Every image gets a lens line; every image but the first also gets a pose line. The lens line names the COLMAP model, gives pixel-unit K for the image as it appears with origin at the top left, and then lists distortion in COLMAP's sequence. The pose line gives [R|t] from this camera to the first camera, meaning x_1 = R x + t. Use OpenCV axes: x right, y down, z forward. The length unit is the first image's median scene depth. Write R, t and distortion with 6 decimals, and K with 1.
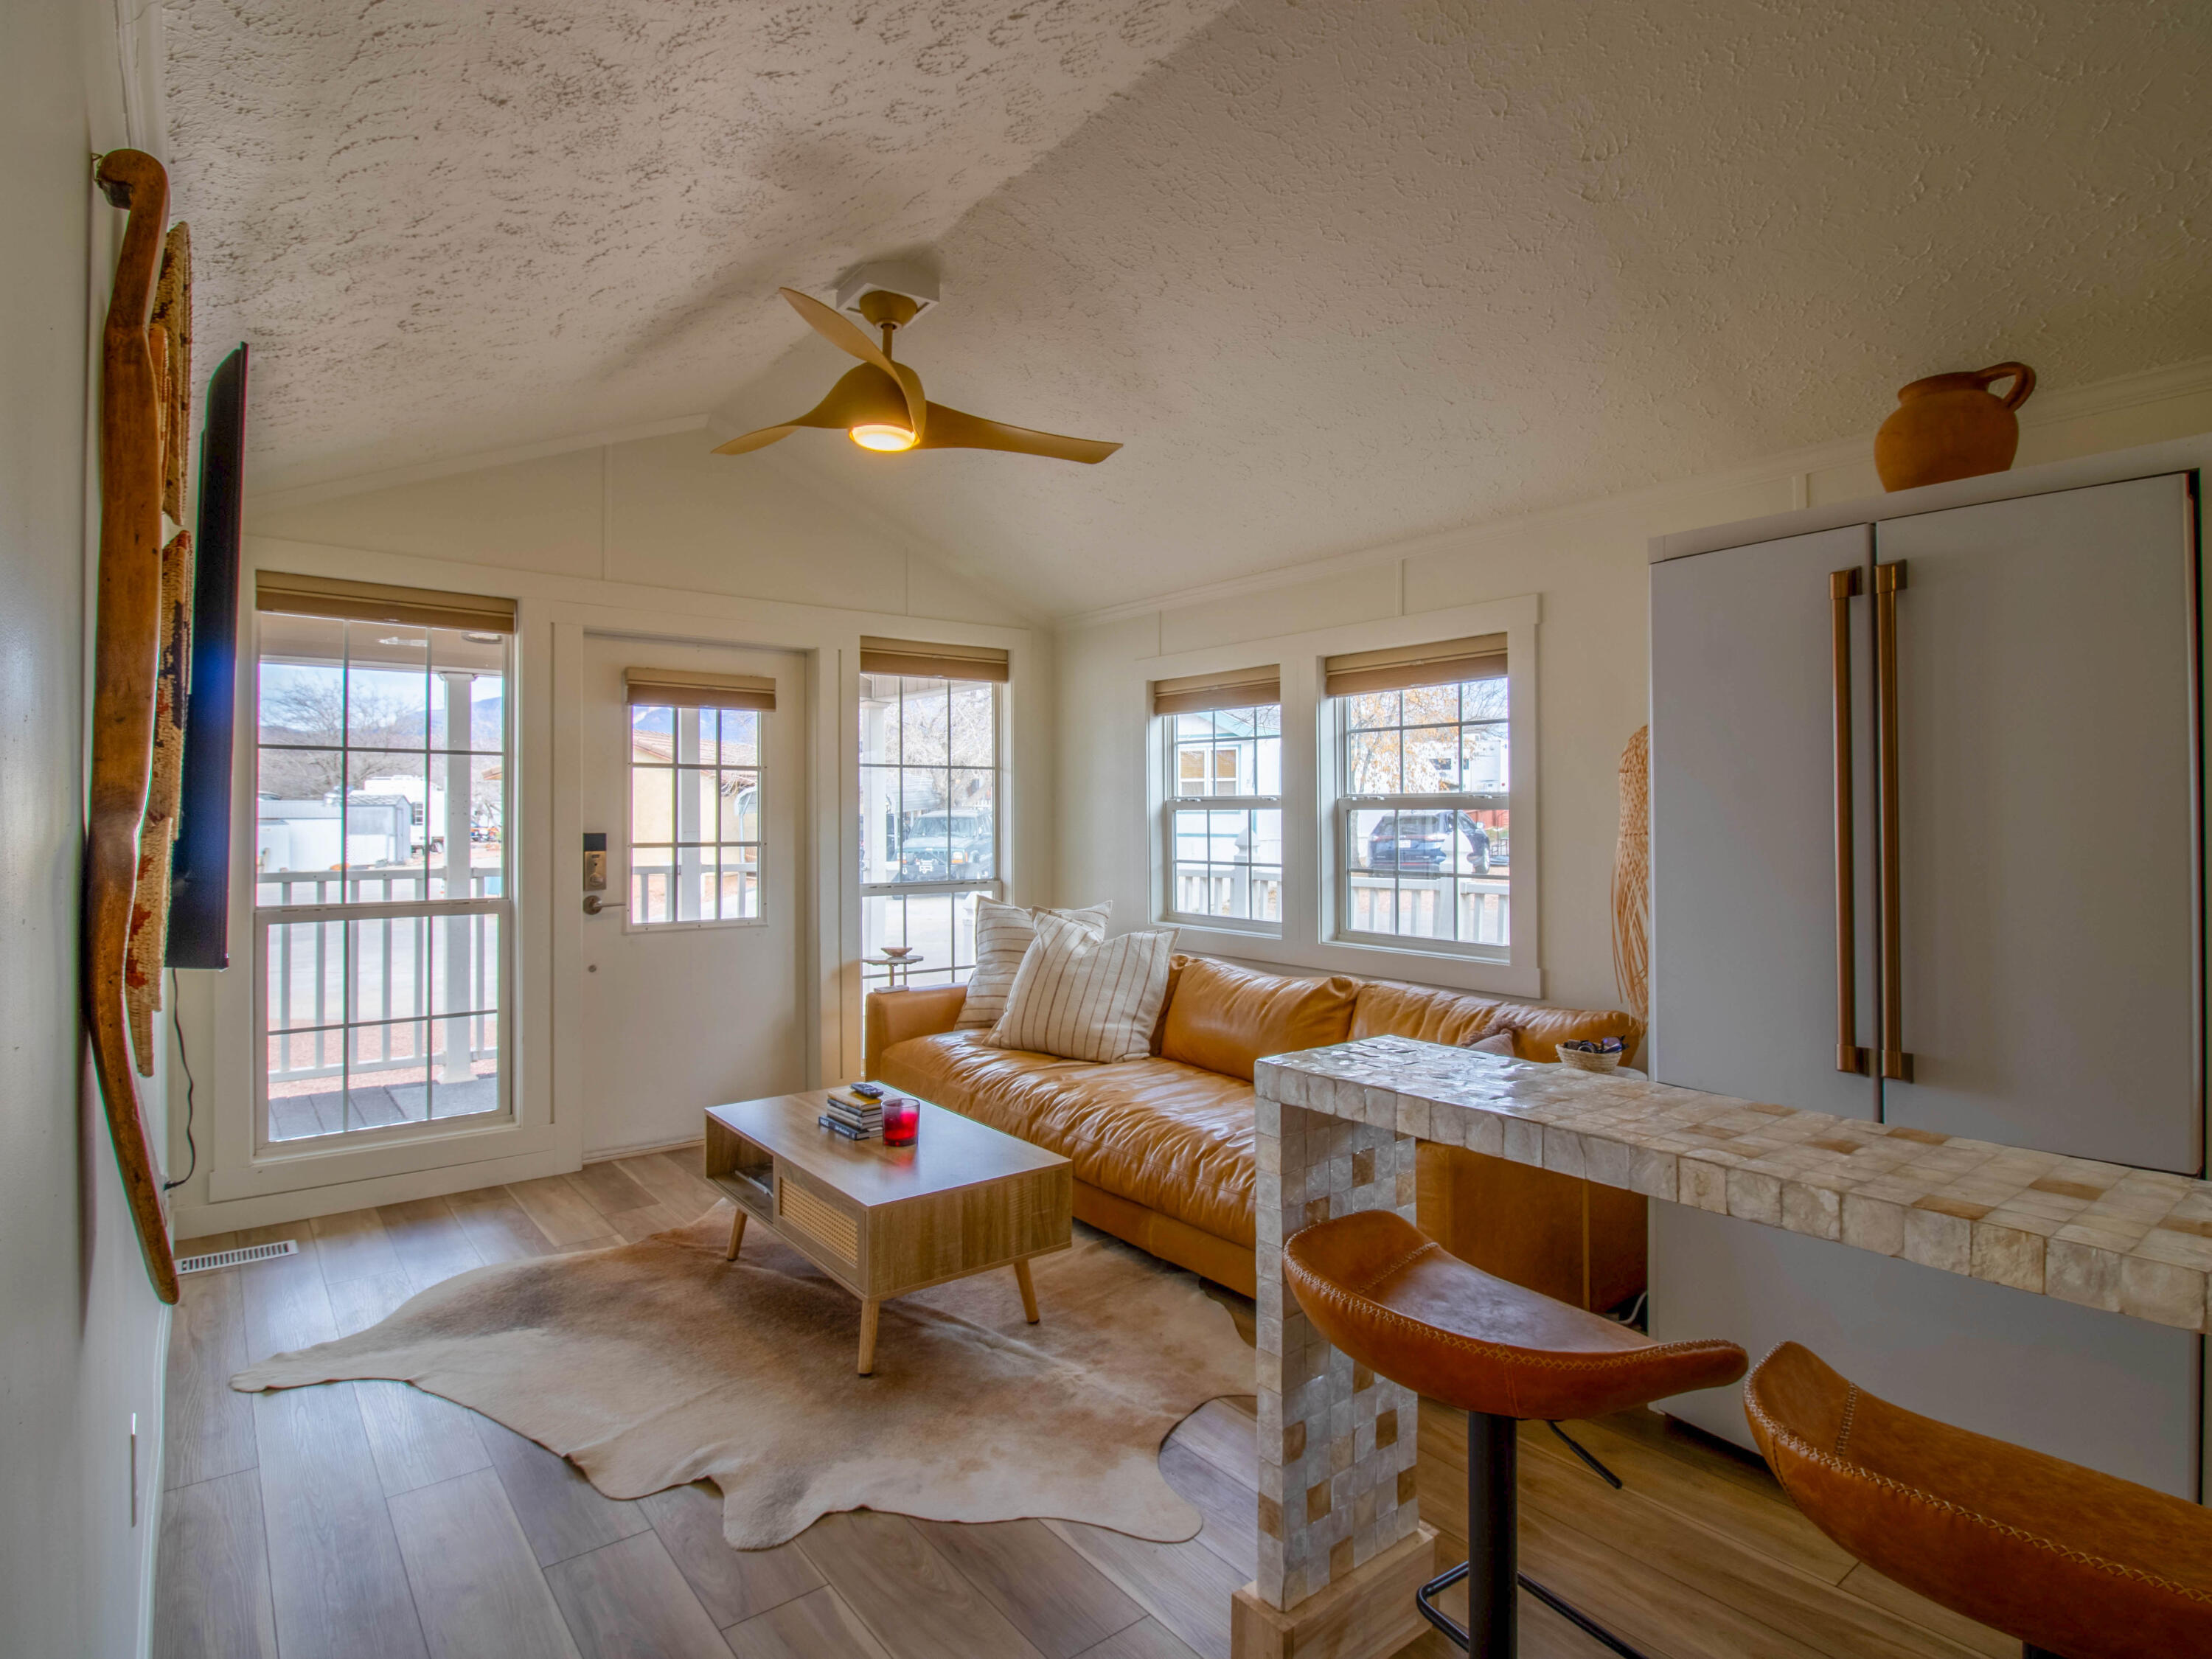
lens RADIAL K [[1180.9, 0, 1094.5], [0, 1180.9, 814.3], [0, 0, 1]] dist [0.002831, -0.013376]
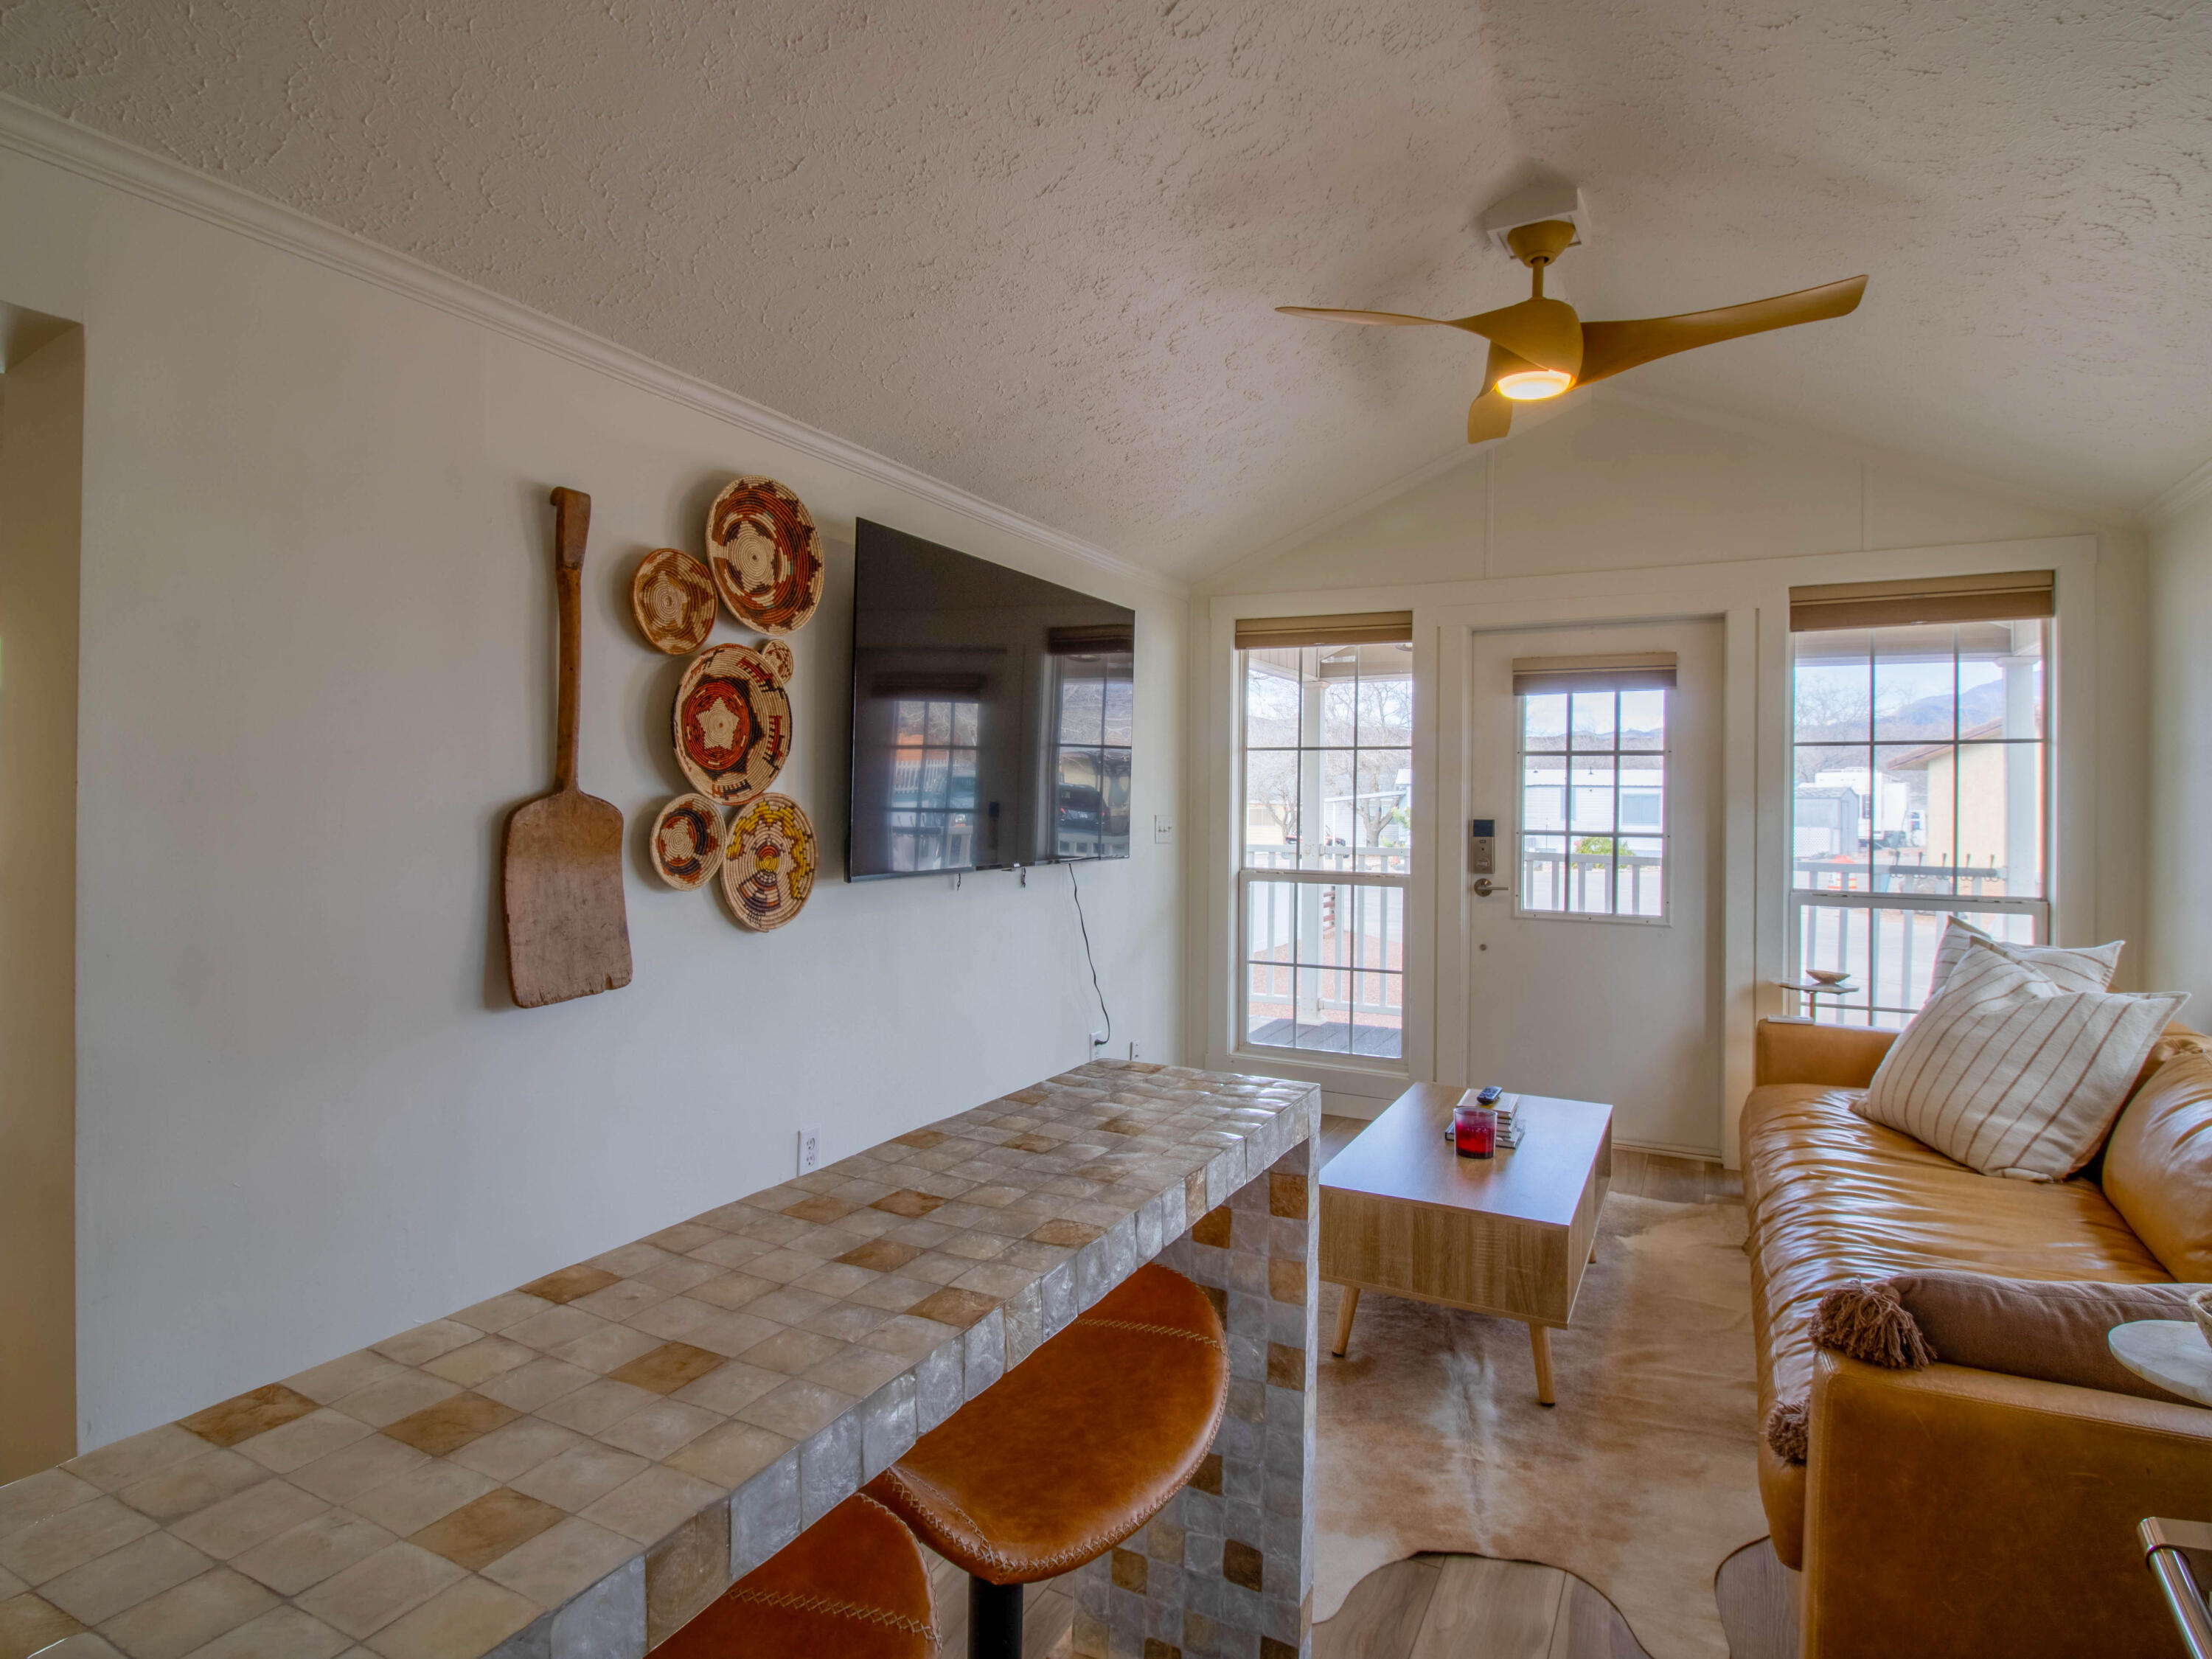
lens RADIAL K [[1180.9, 0, 1094.5], [0, 1180.9, 814.3], [0, 0, 1]] dist [0.002831, -0.013376]
pose [[0.410827, 0.015363, -0.911584, 0.393609], [-0.010319, 0.999872, 0.012201, 0.002068], [0.911655, 0.004394, 0.410933, 0.245727]]
